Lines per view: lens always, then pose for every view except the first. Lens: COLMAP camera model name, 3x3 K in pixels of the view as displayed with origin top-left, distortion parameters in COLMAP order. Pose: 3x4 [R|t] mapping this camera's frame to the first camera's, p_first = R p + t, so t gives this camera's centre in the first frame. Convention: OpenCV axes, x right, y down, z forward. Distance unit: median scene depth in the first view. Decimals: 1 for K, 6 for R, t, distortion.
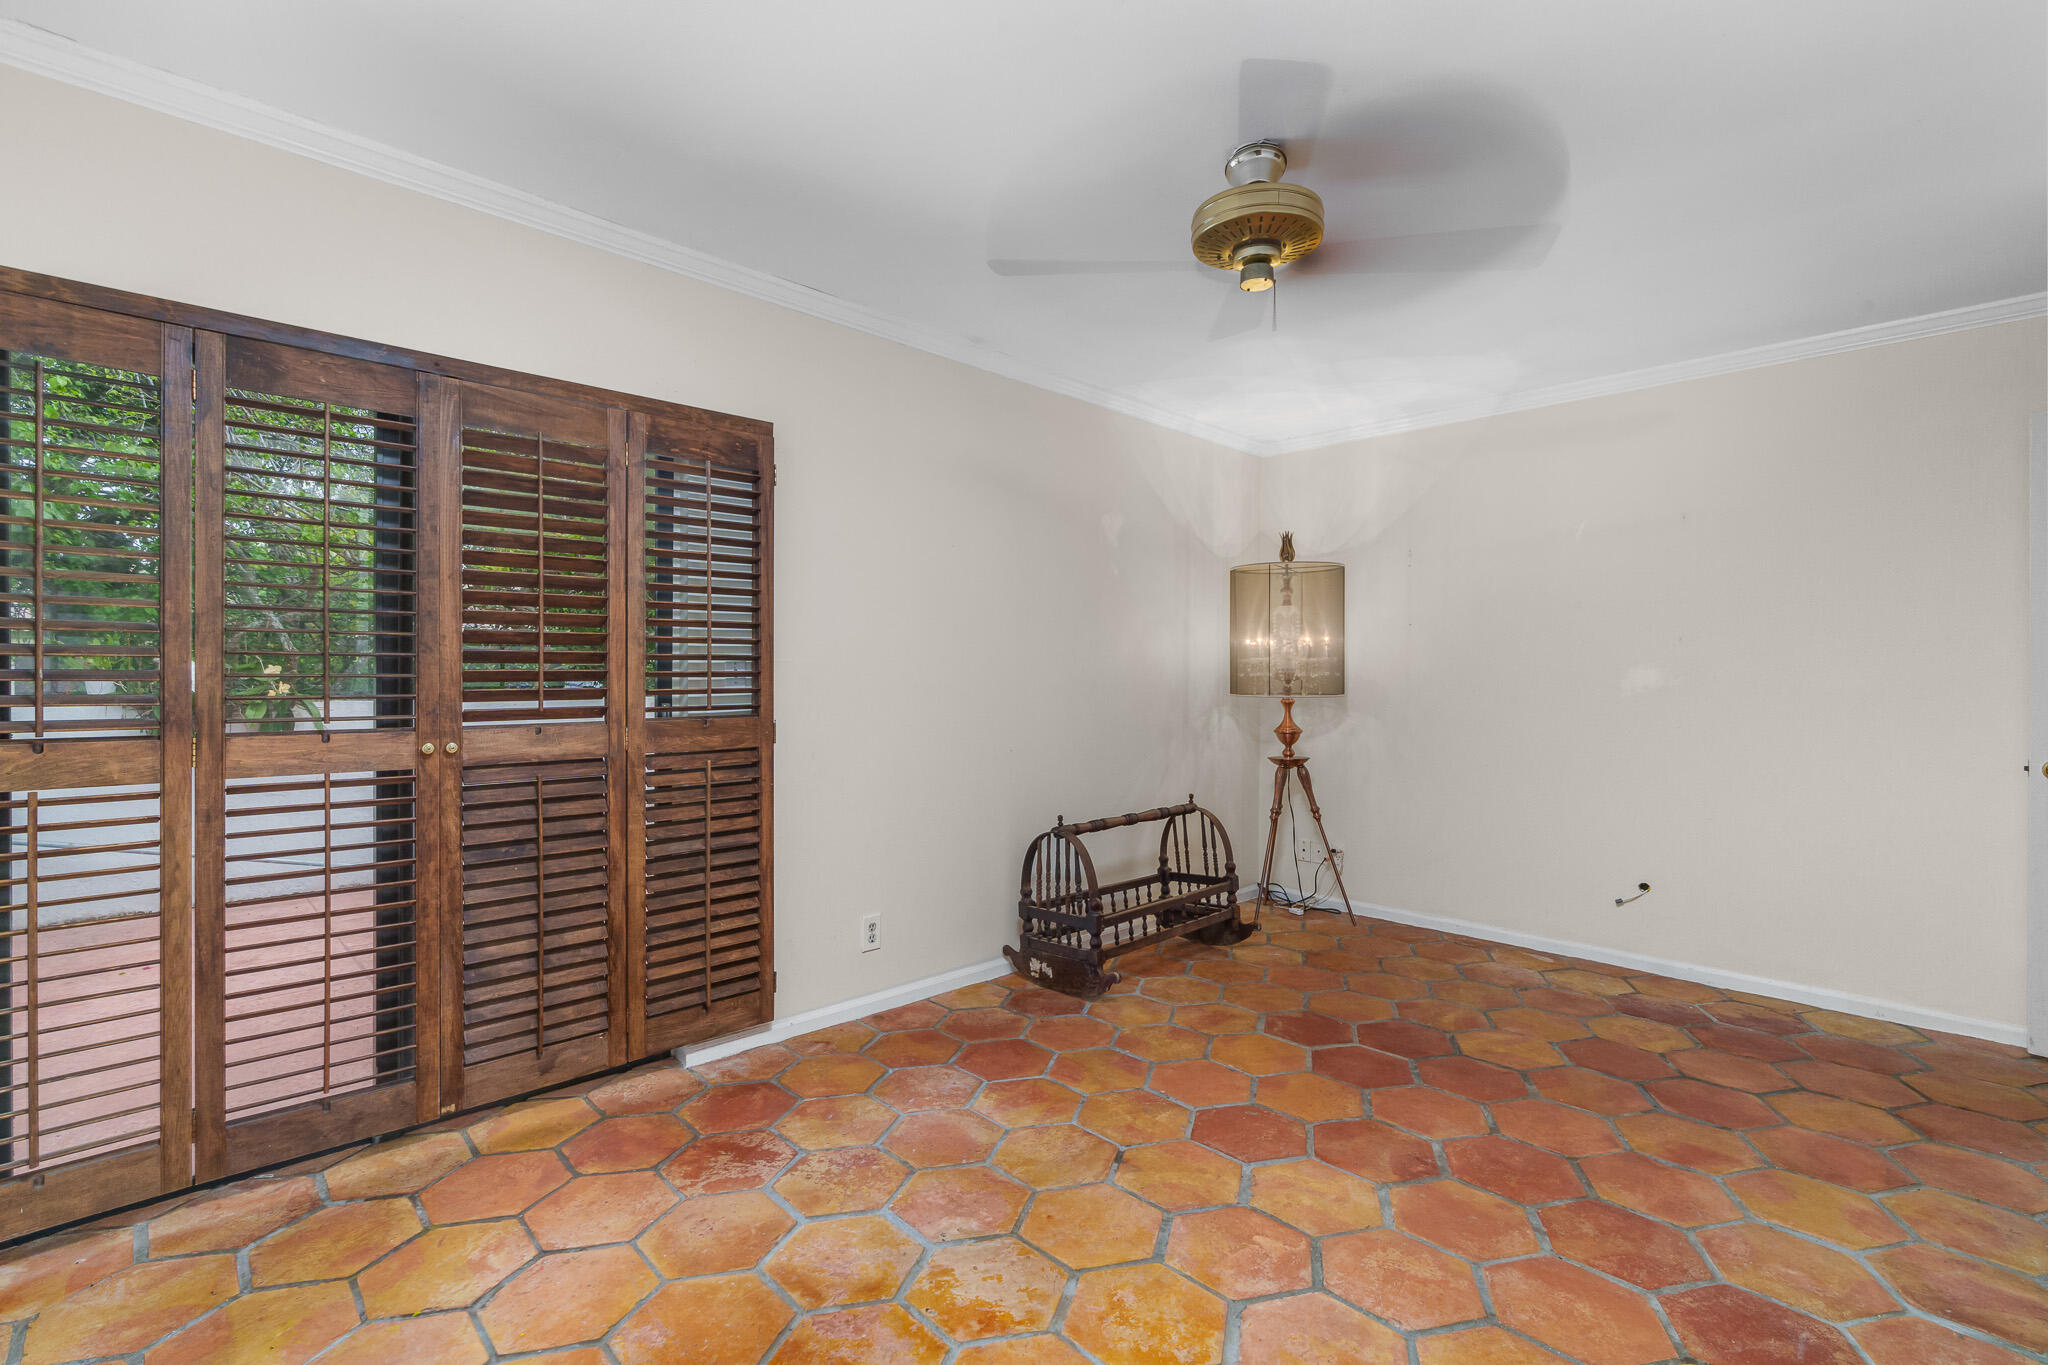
lens RADIAL K [[931.1, 0, 1034.9], [0, 931.1, 674.0], [0, 0, 1]] dist [-0.010299, 0.001233]
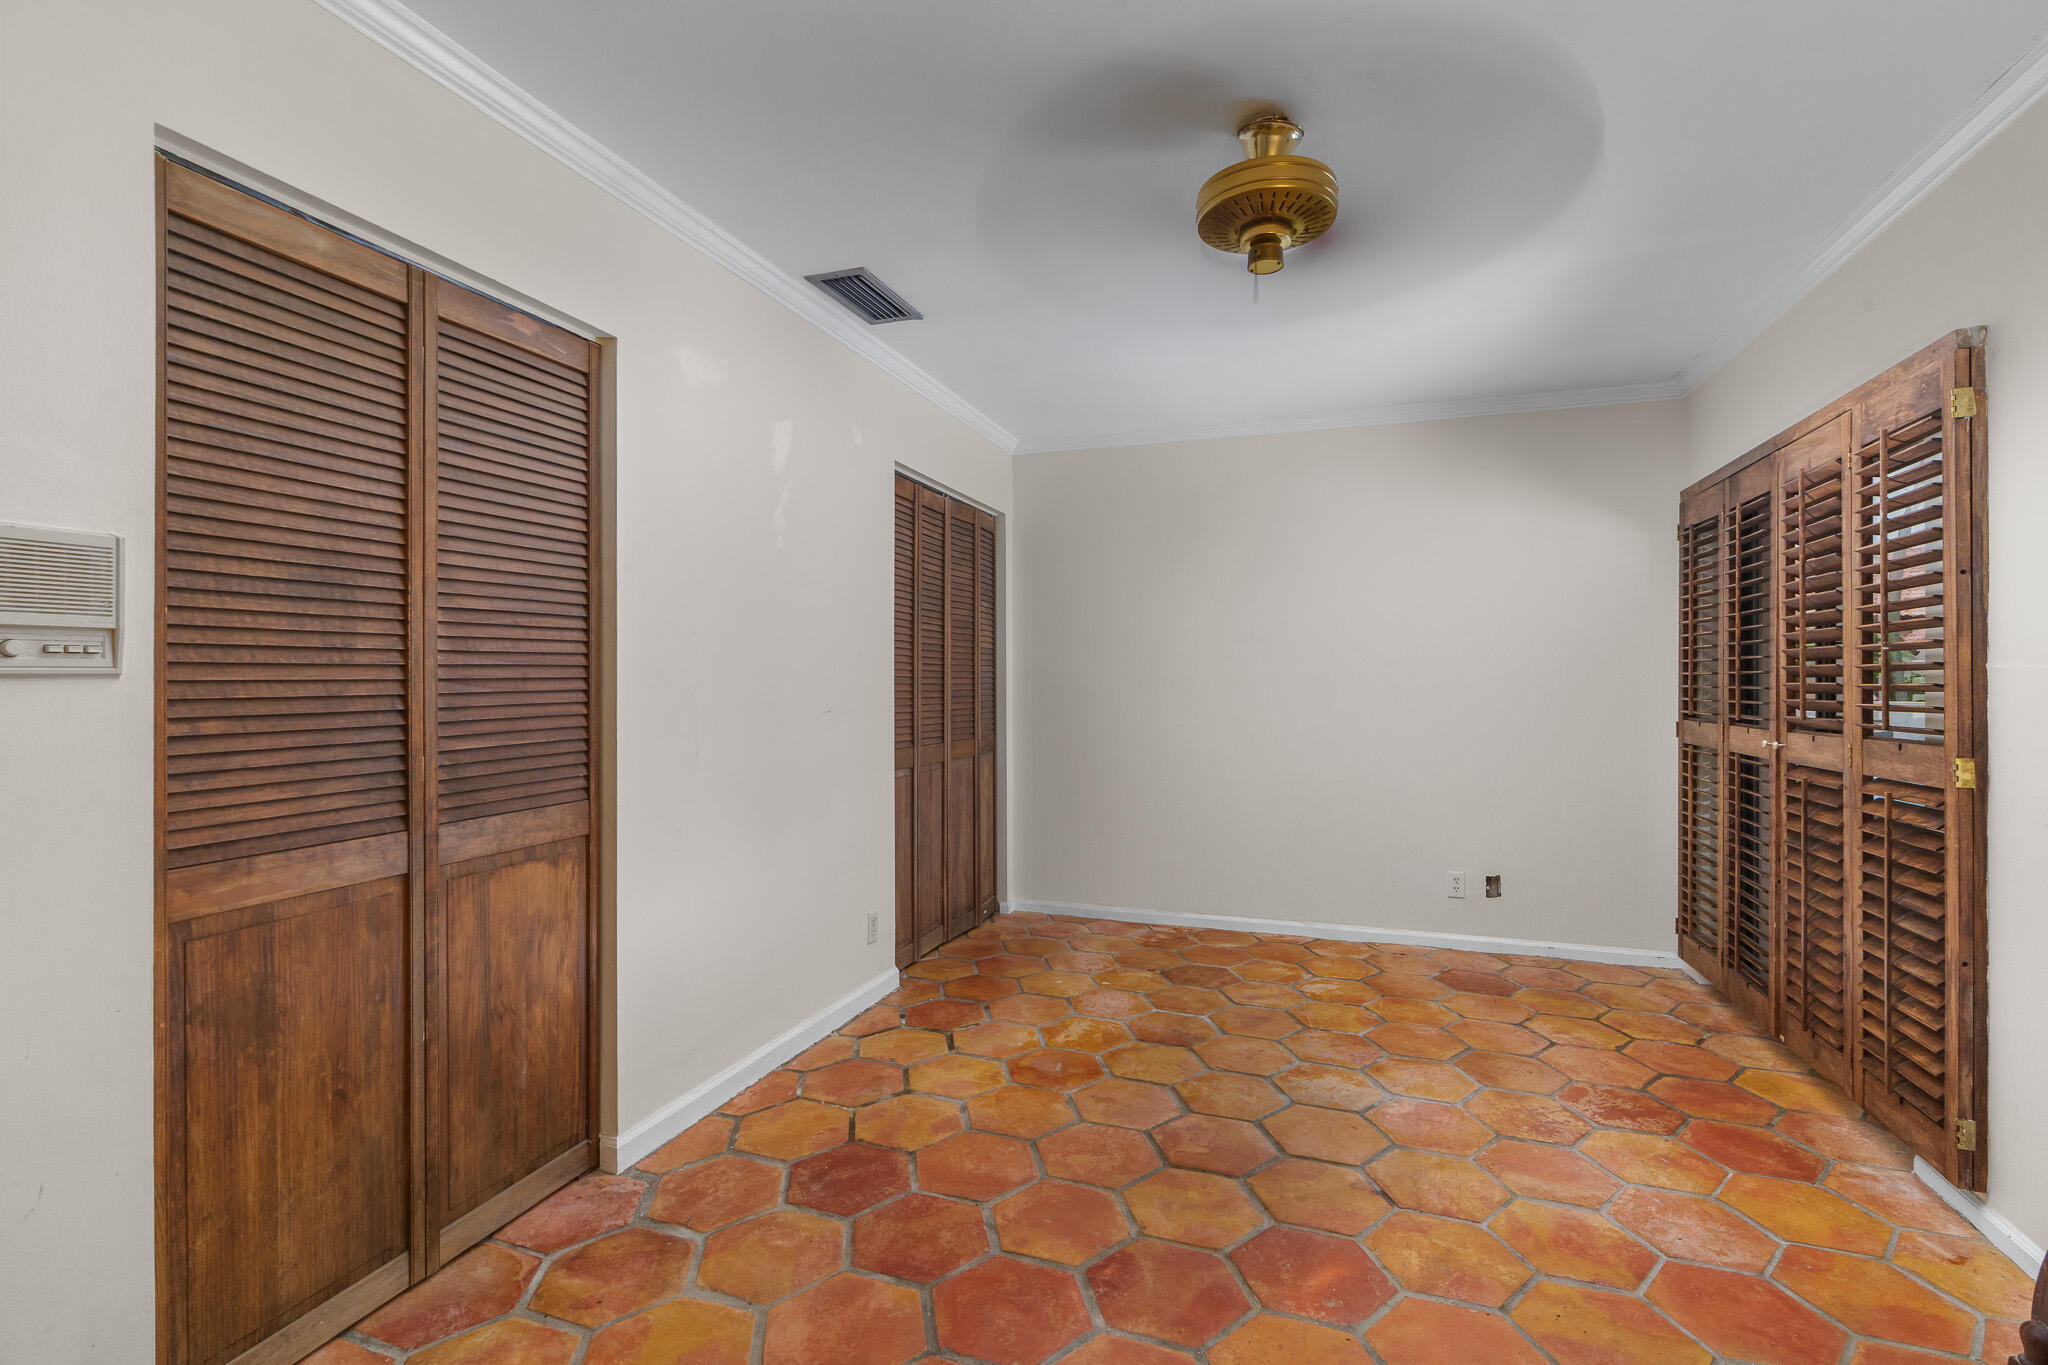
lens RADIAL K [[931.1, 0, 1034.9], [0, 931.1, 674.0], [0, 0, 1]] dist [-0.010299, 0.001233]
pose [[-0.896388, -0.010048, -0.443156, 0.870894], [-0.006817, 0.999937, -0.008884, -0.003665], [0.443218, -0.004942, -0.896400, 1.761312]]
